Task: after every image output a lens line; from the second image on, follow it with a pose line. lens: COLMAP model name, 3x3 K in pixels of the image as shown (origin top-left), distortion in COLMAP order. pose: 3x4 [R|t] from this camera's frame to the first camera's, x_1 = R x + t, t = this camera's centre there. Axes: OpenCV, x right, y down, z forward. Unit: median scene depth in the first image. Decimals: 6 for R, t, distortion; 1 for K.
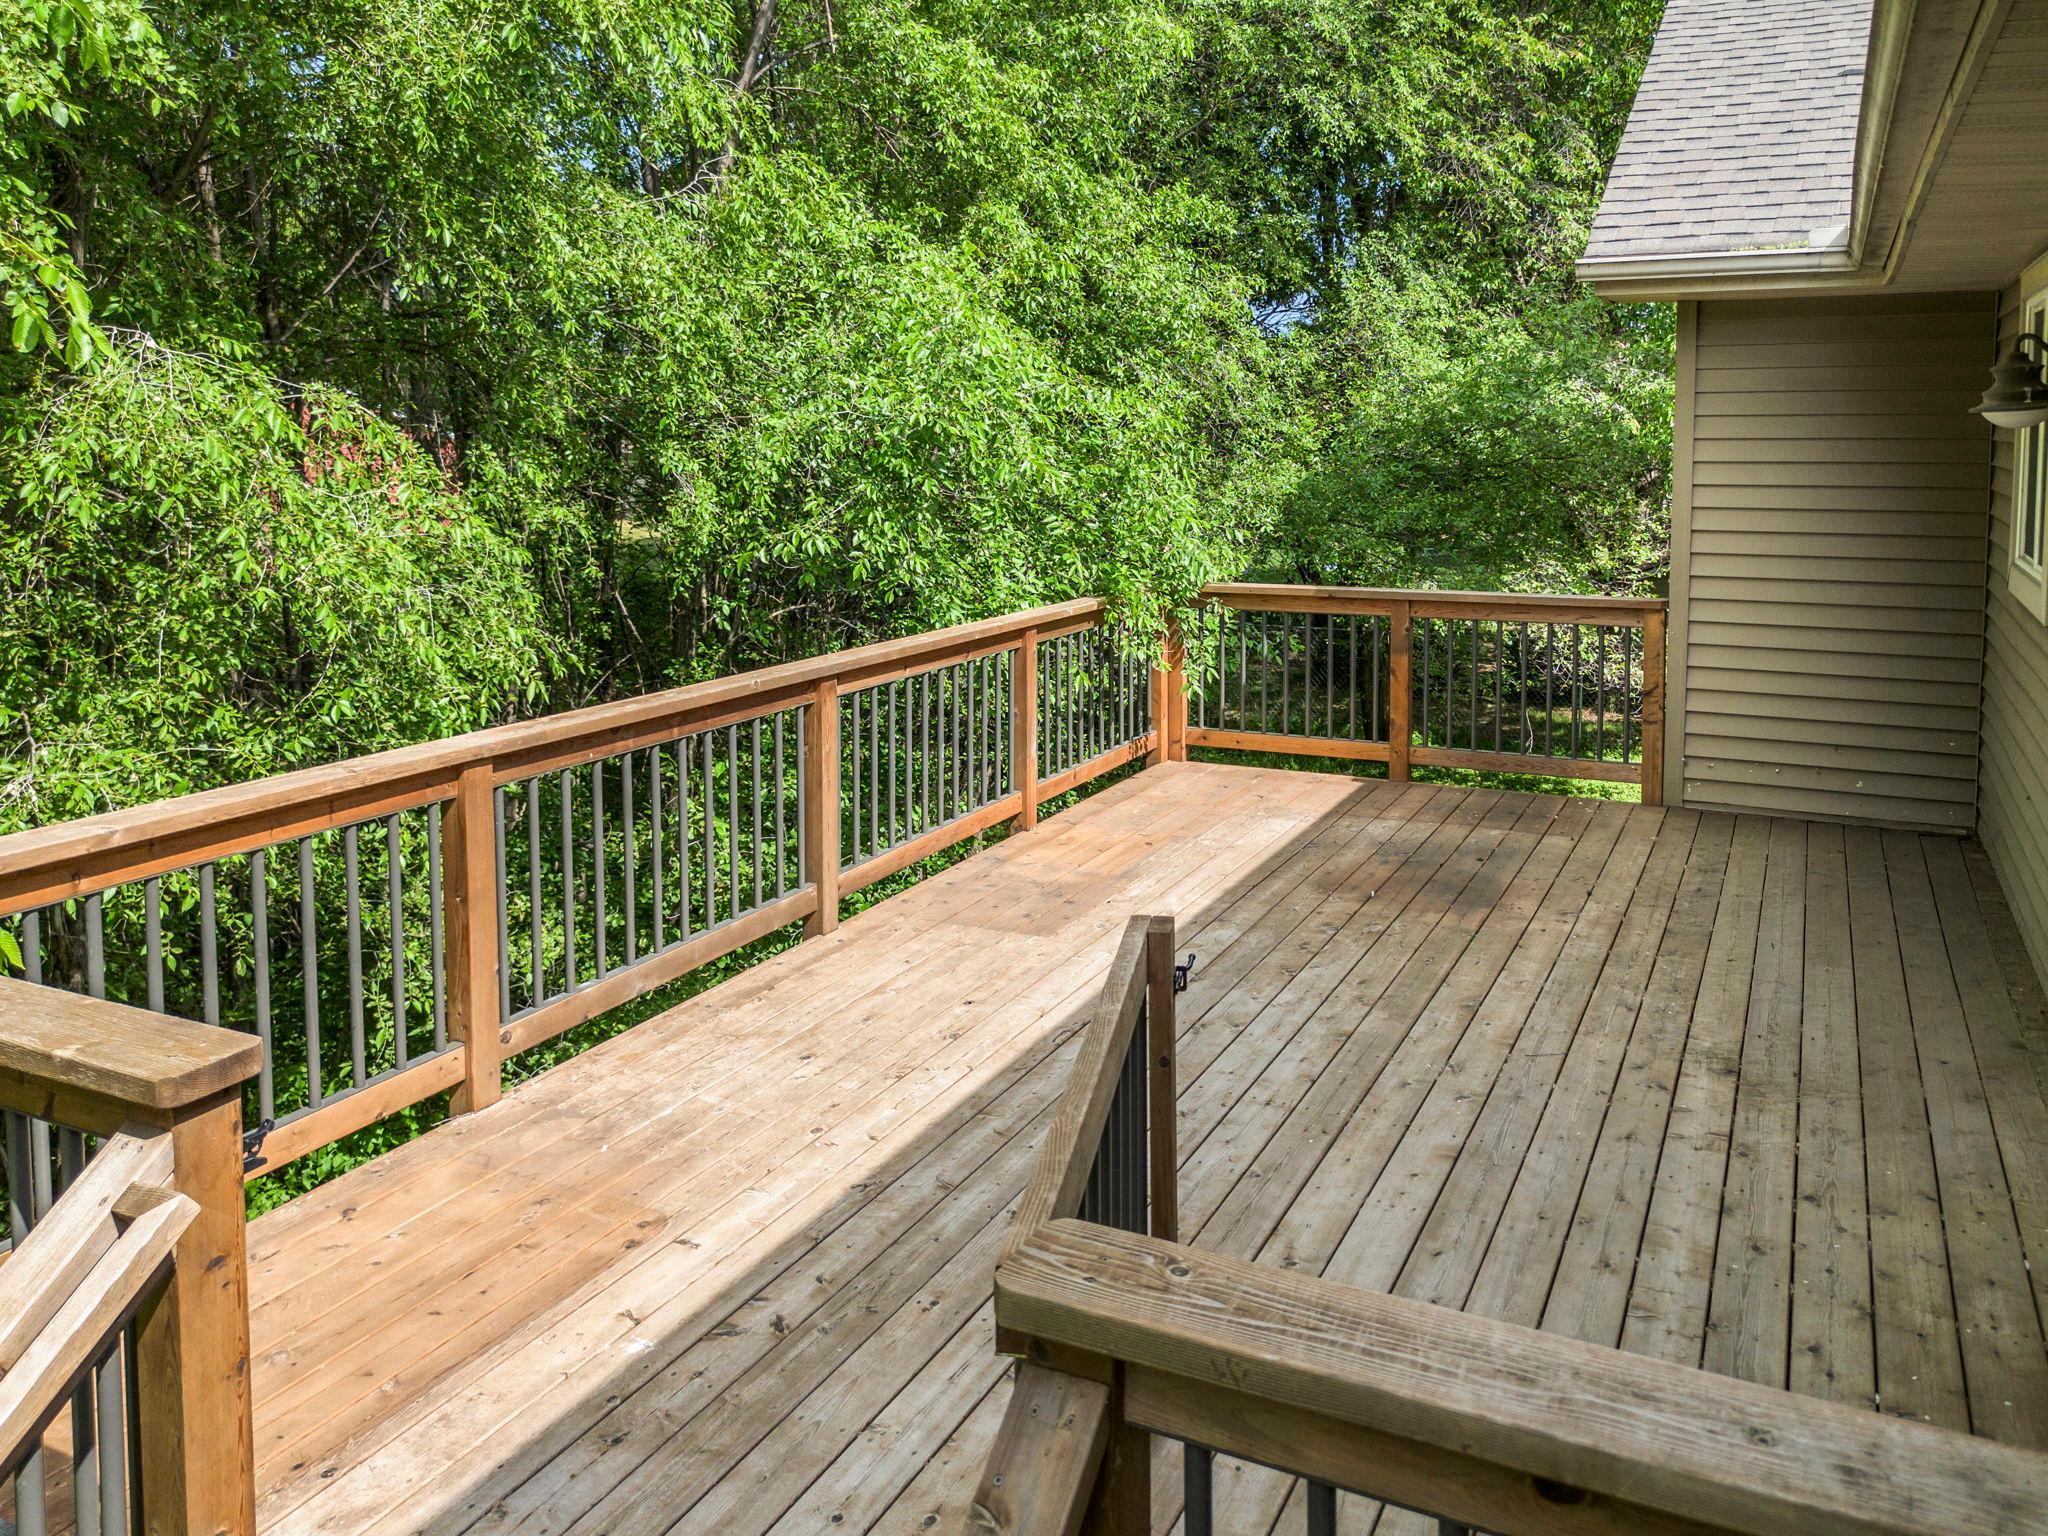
lens RADIAL K [[1587.2, 0, 1032.0], [0, 1587.2, 759.4], [0, 0, 1]] dist [0.002738, -0.010782]
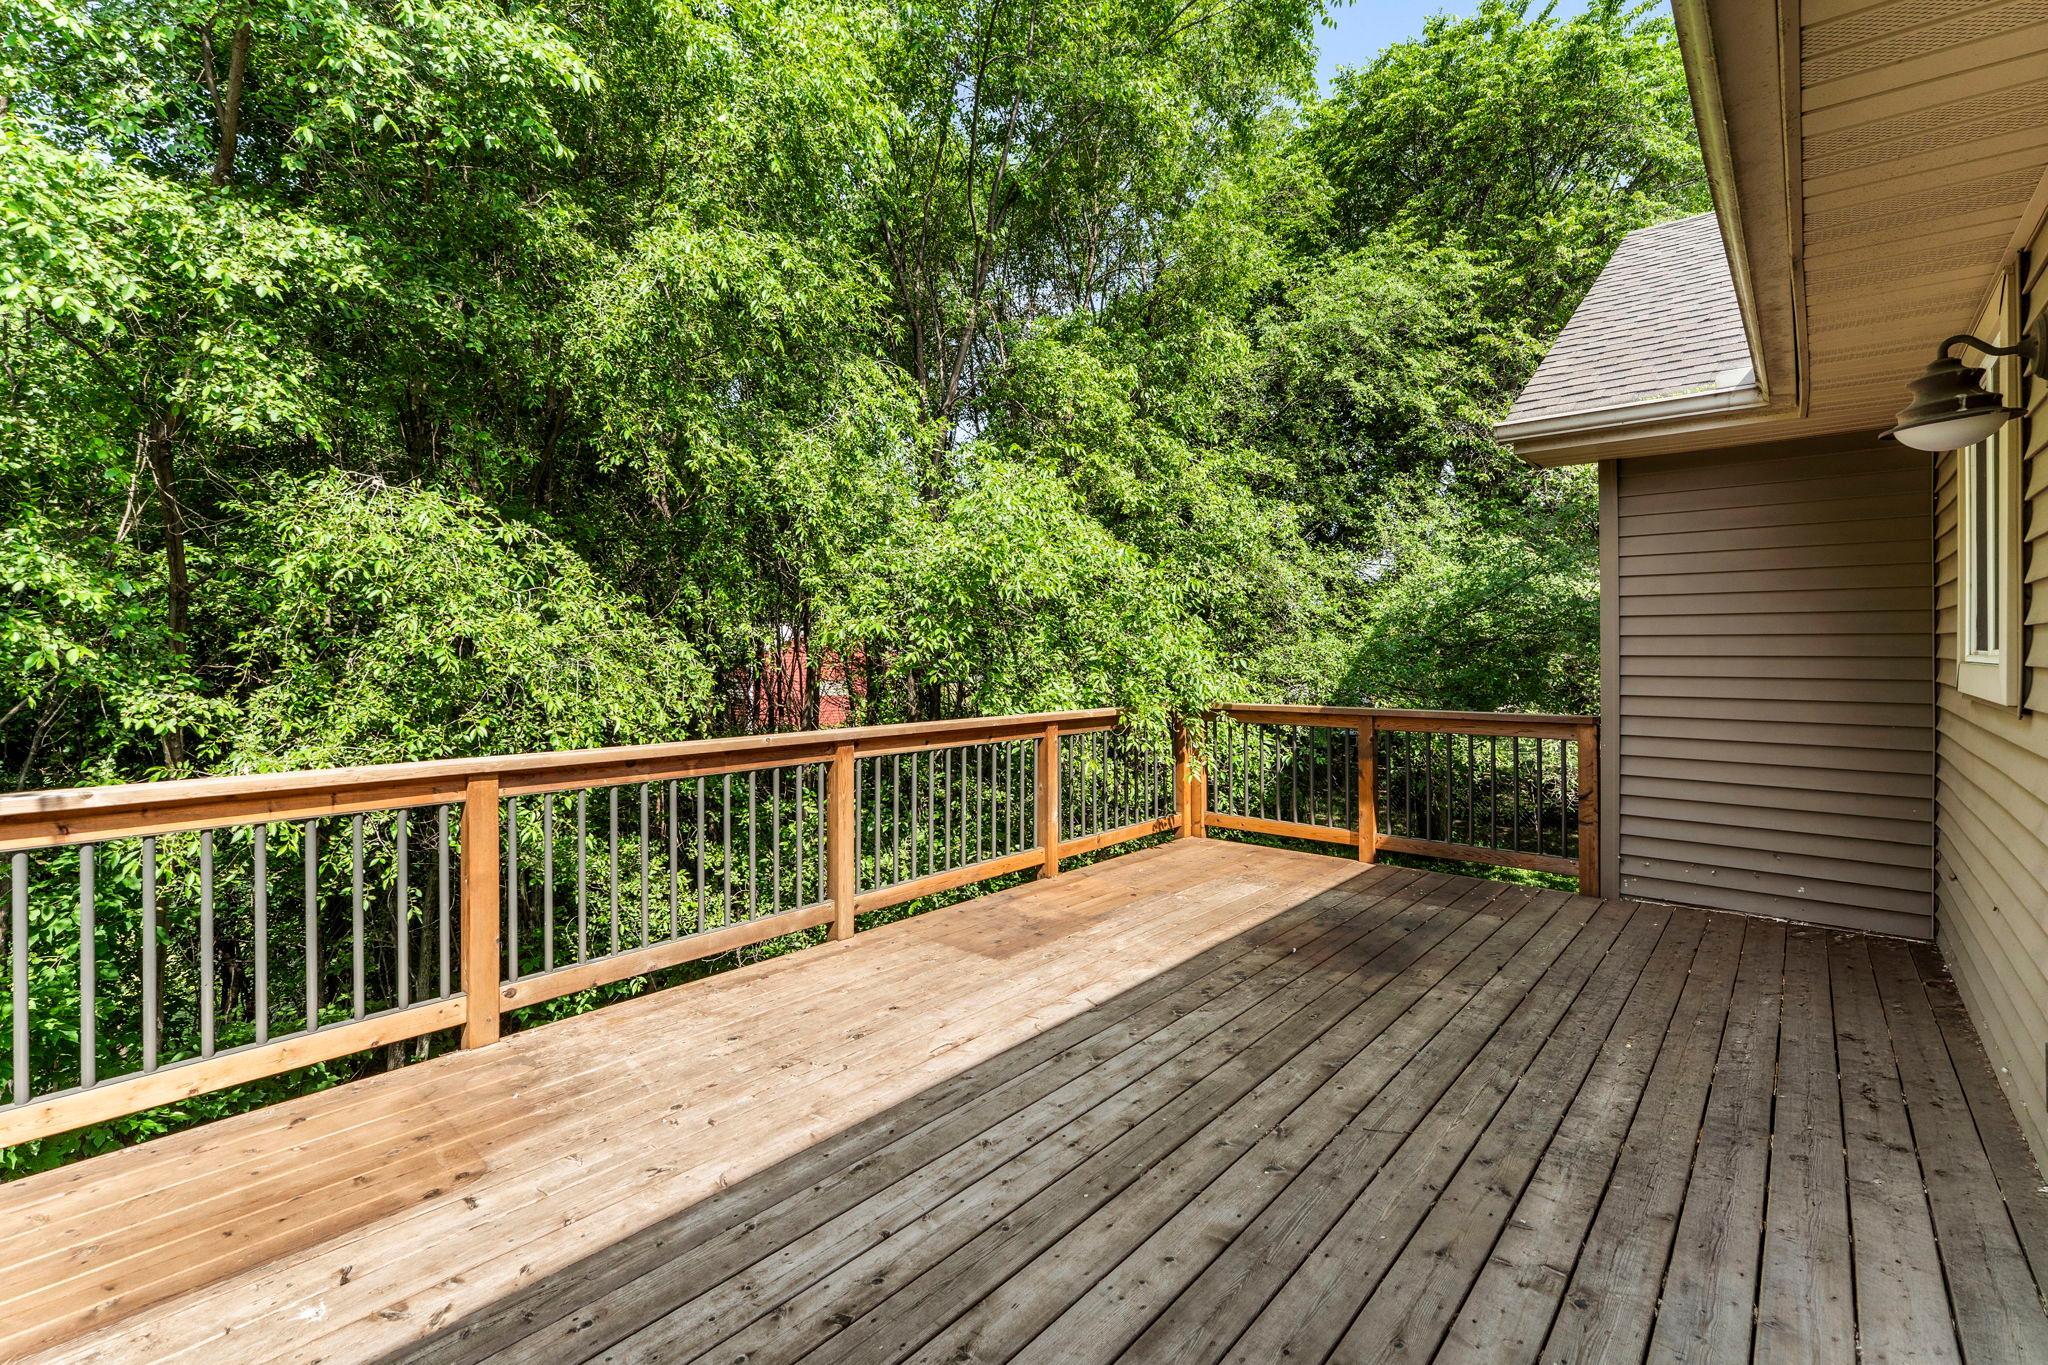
lens RADIAL K [[922.0, 0, 978.3], [0, 922.0, 730.4], [0, 0, 1]] dist [-0.018629, 0.001302]
pose [[0.958436, 0.030417, -0.283680, 0.190348], [-0.065765, 0.991079, -0.115923, 0.019857], [0.277623, 0.129761, 0.951886, 0.296513]]
